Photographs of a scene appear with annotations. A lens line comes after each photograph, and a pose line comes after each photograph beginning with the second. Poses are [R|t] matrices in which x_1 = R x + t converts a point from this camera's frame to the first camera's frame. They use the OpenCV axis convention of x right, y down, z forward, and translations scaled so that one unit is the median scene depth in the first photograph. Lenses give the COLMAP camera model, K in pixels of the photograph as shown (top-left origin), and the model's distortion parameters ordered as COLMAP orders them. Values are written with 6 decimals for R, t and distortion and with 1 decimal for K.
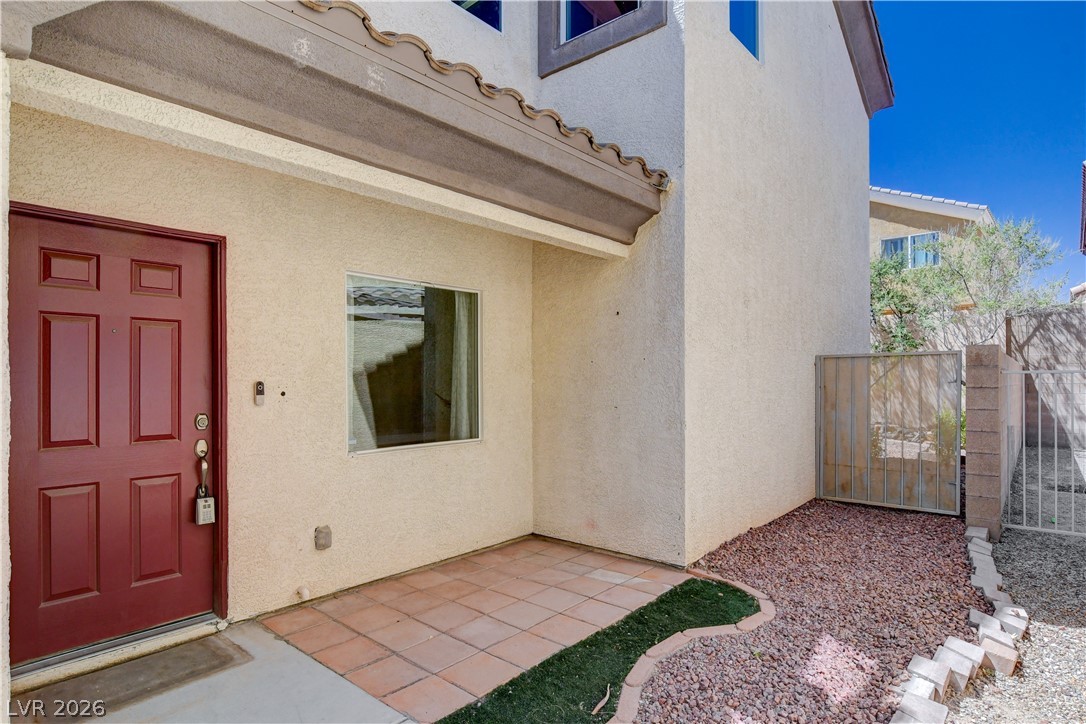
lens RADIAL K [[598.9, 0, 545.3], [0, 598.9, 373.1], [0, 0, 1]] dist [-0.005033, -0.001502]
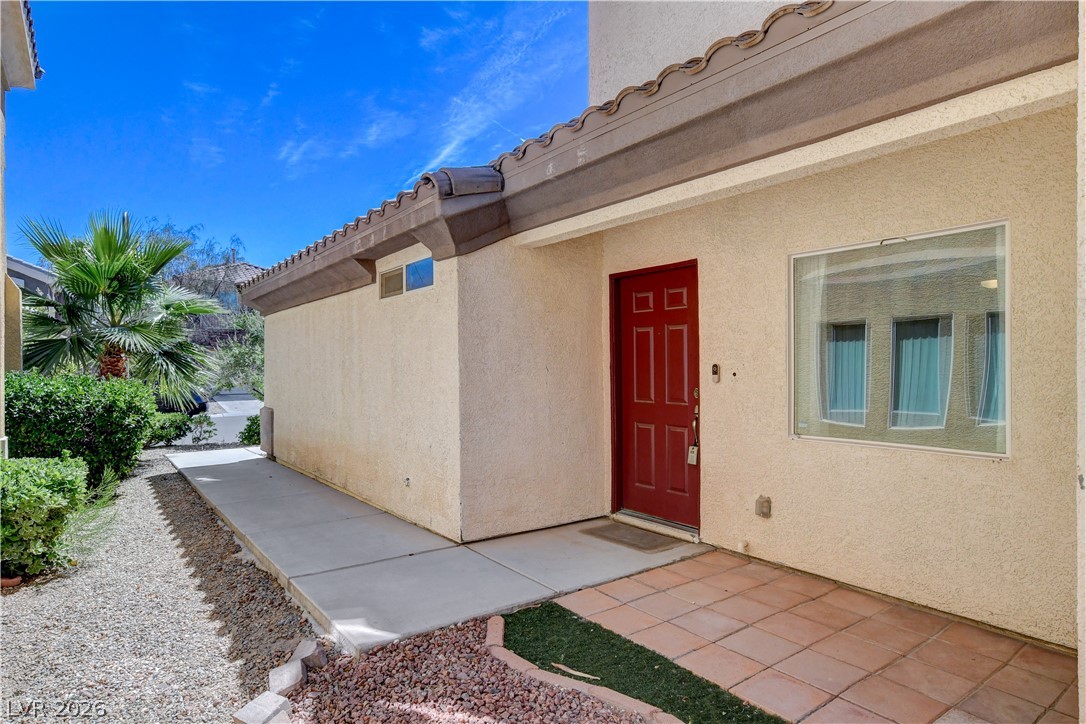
lens RADIAL K [[660.3, 0, 543.6], [0, 660.3, 361.7], [0, 0, 1]] dist [-0.004976, 0.000114]
pose [[-0.264390, -0.001322, -0.964415, 0.956042], [0.014394, 0.999882, -0.005316, 0.010679], [0.964309, -0.015287, -0.264340, 0.991256]]
